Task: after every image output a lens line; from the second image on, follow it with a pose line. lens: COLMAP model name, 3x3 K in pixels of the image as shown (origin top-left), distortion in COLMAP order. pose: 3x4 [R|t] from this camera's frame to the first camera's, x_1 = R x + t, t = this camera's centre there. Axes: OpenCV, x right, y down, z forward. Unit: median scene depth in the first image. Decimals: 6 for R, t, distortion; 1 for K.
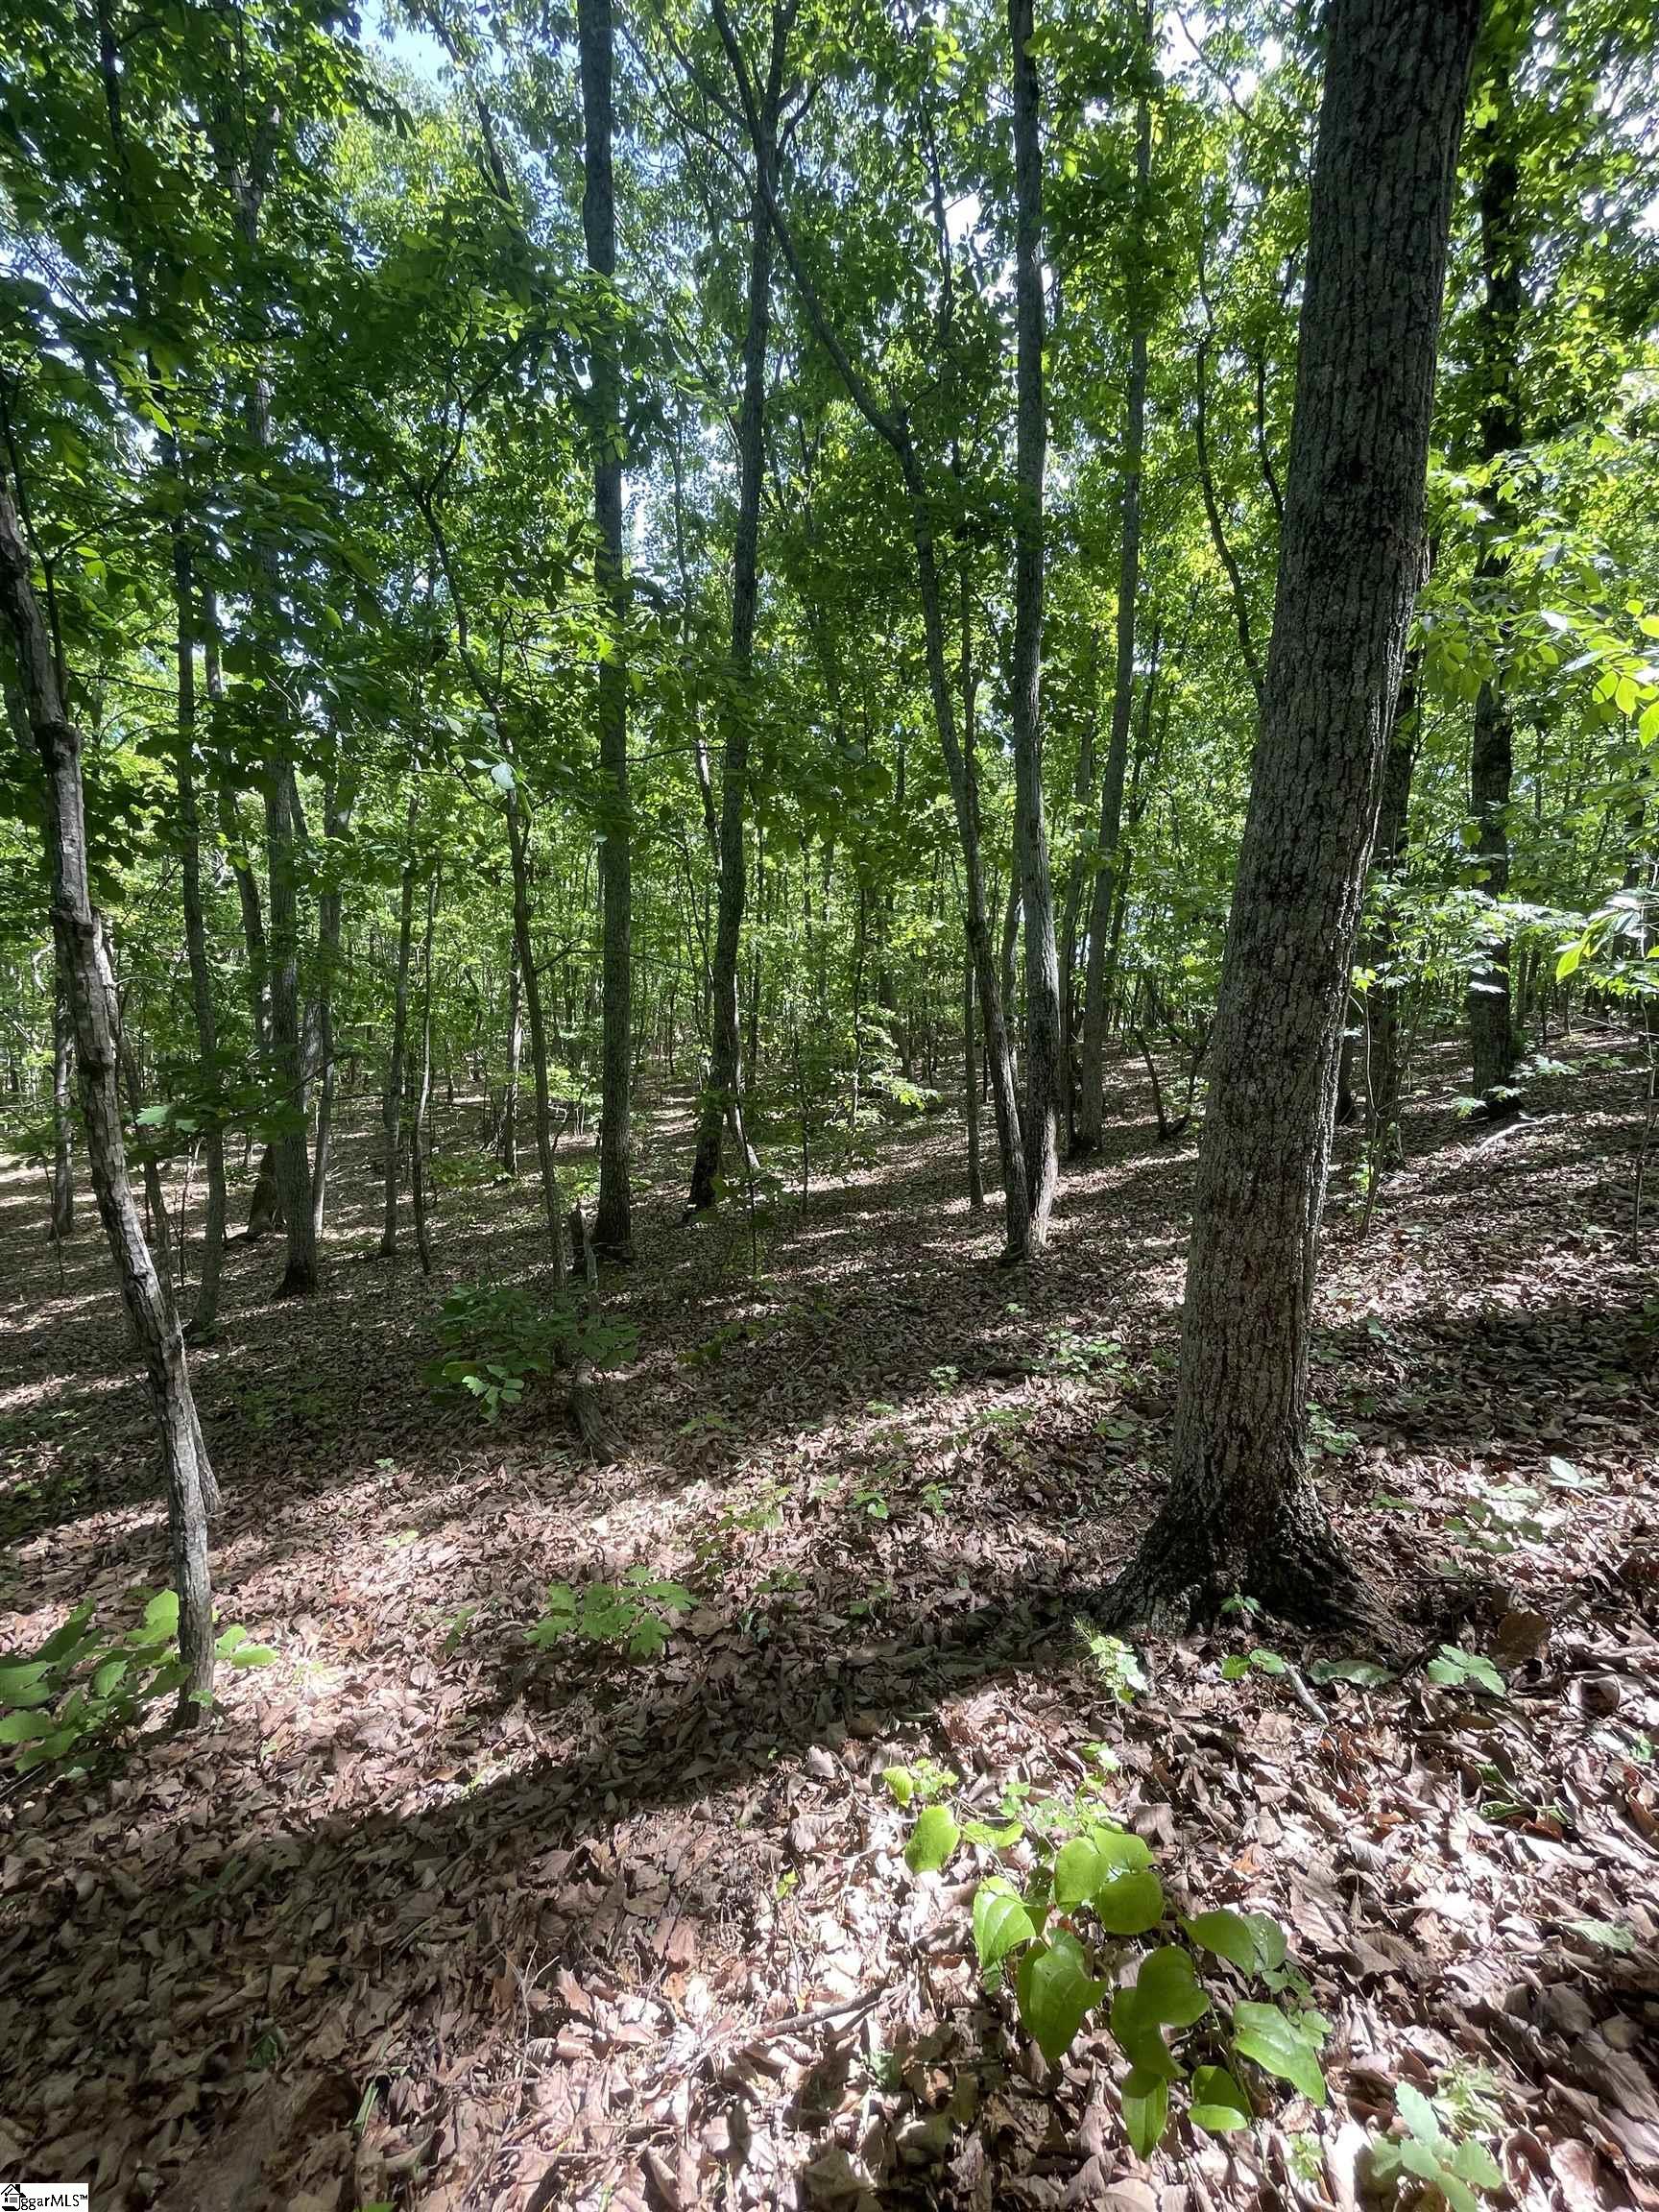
lens RADIAL K [[896.4, 0, 830.9], [0, 896.4, 1108.7], [0, 0, 1]] dist [-0.004786, 0.000139]
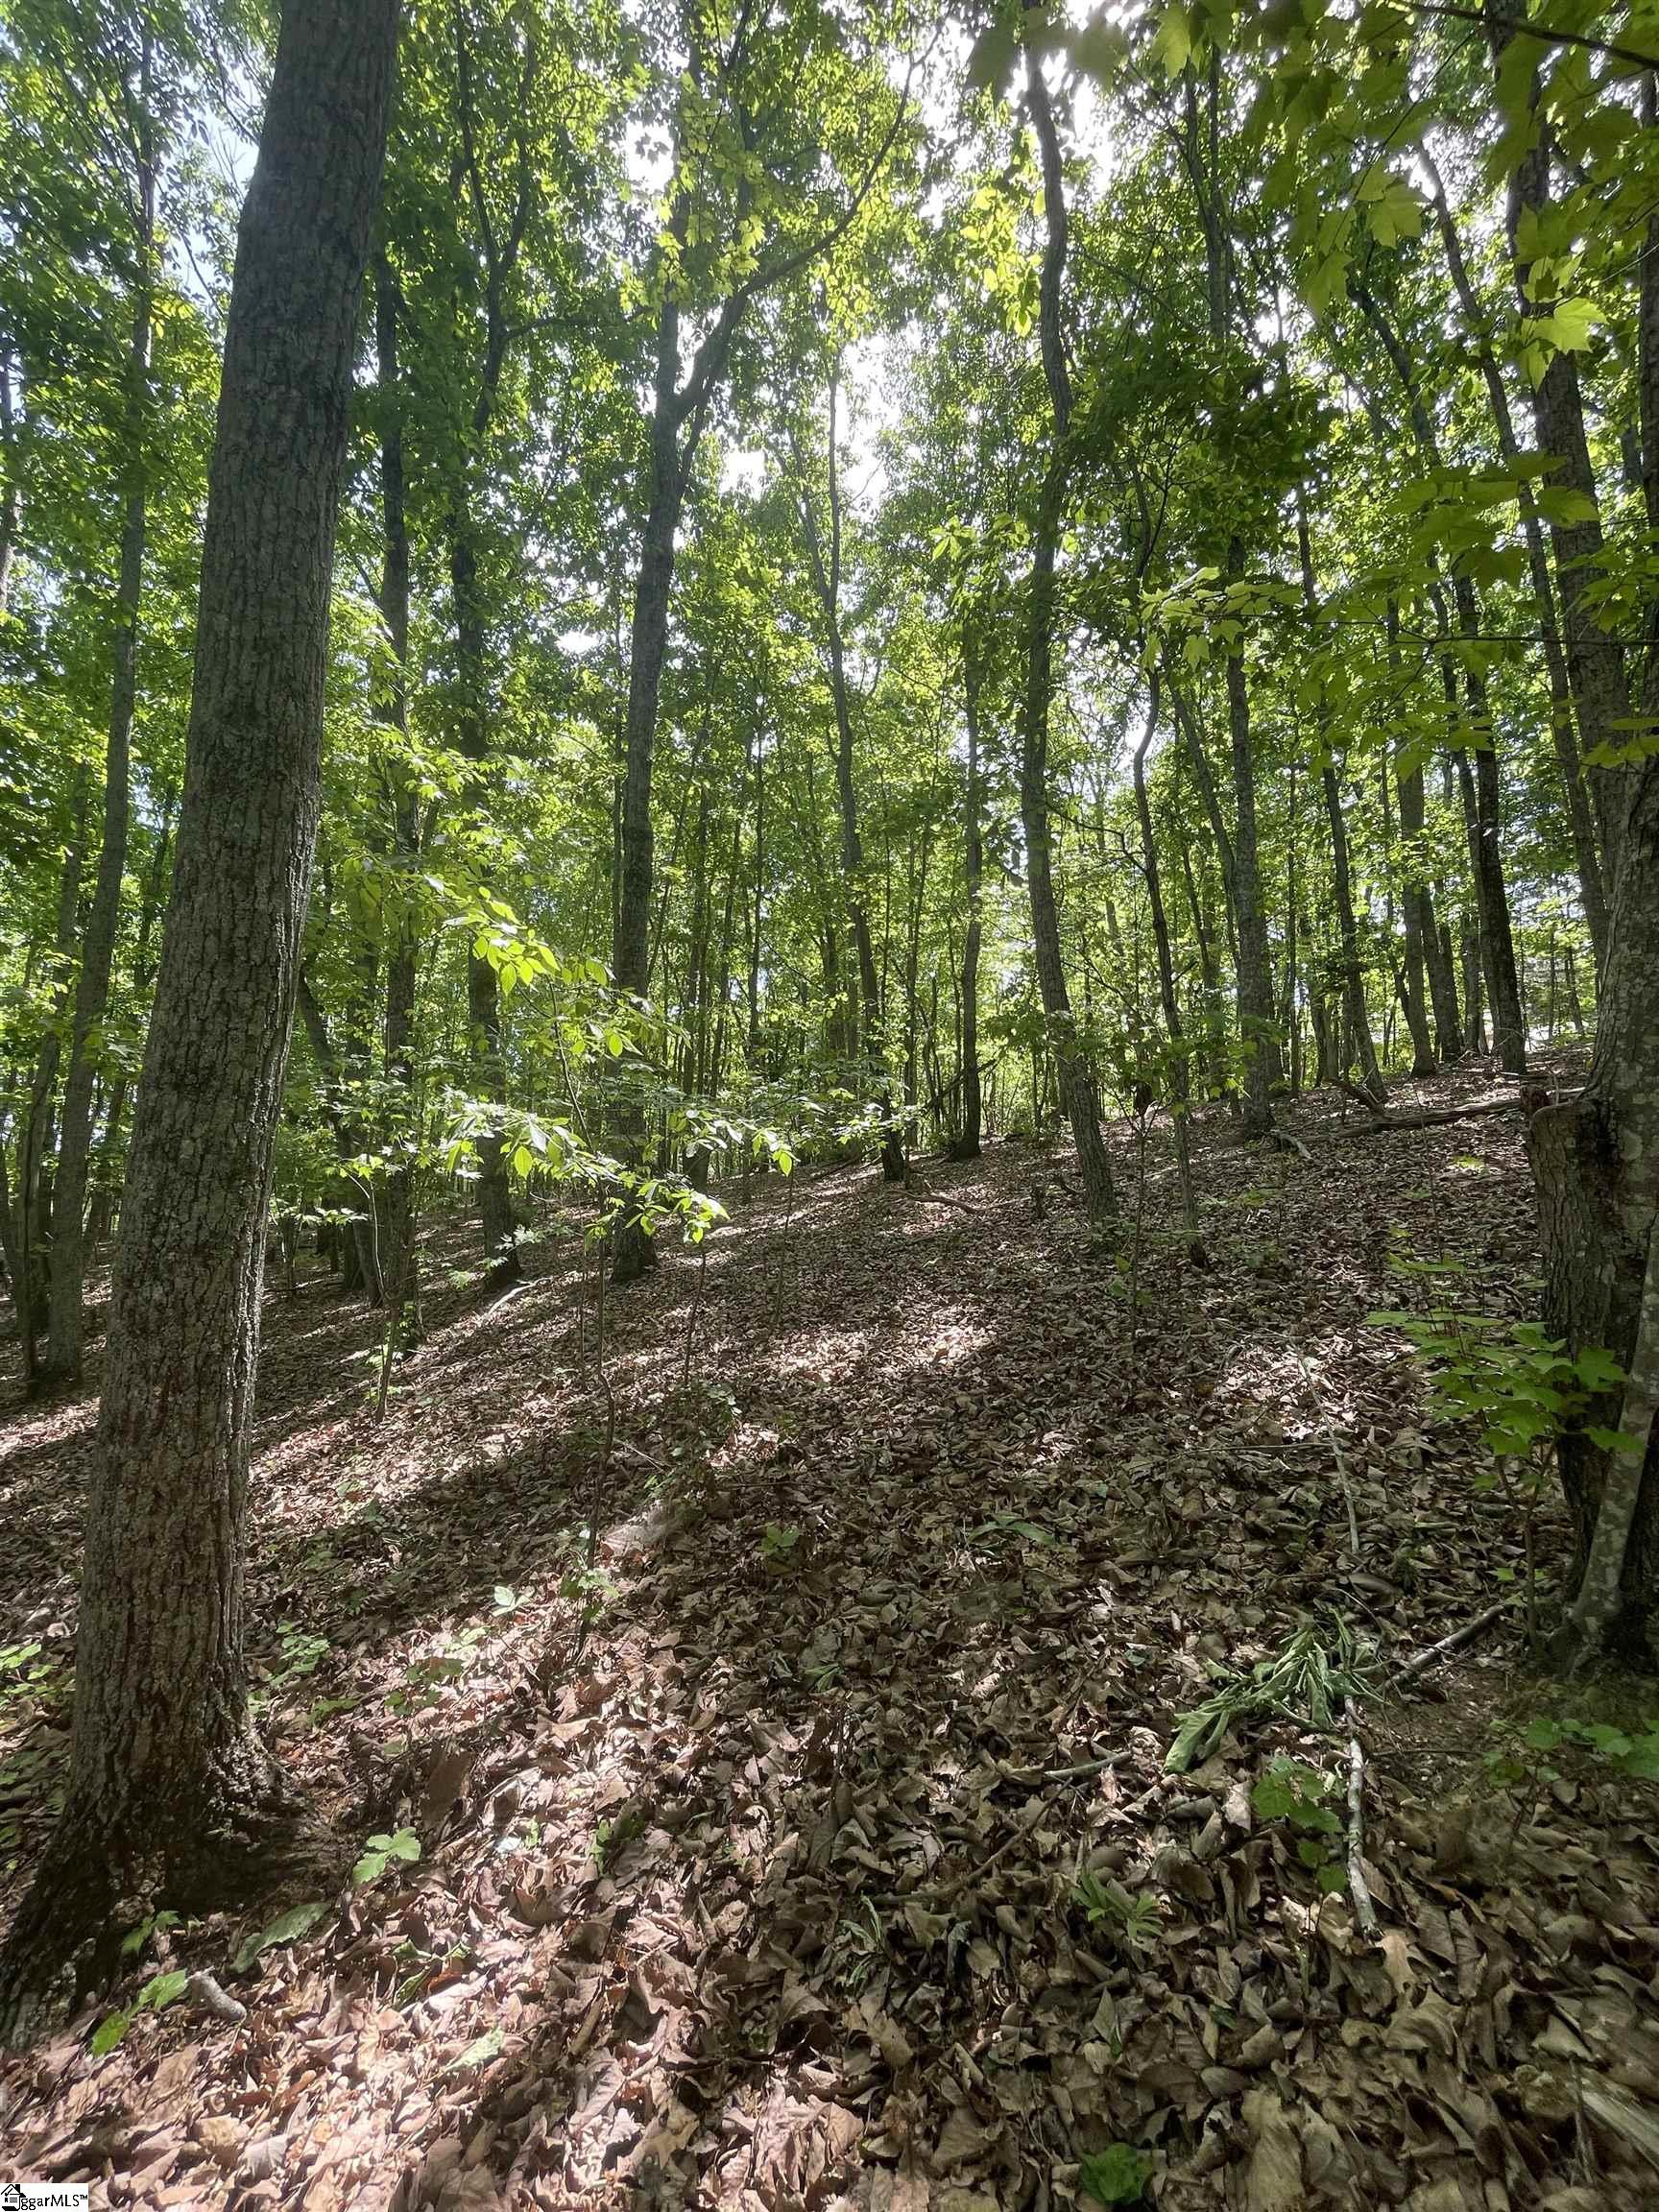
lens RADIAL K [[896.4, 0, 830.9], [0, 896.4, 1108.7], [0, 0, 1]] dist [-0.004786, 0.000139]
pose [[0.560700, 0.053135, 0.826313, 0.092094], [0.116568, 0.982935, -0.142305, 0.003158], [-0.819773, 0.176111, 0.544937, -0.087610]]
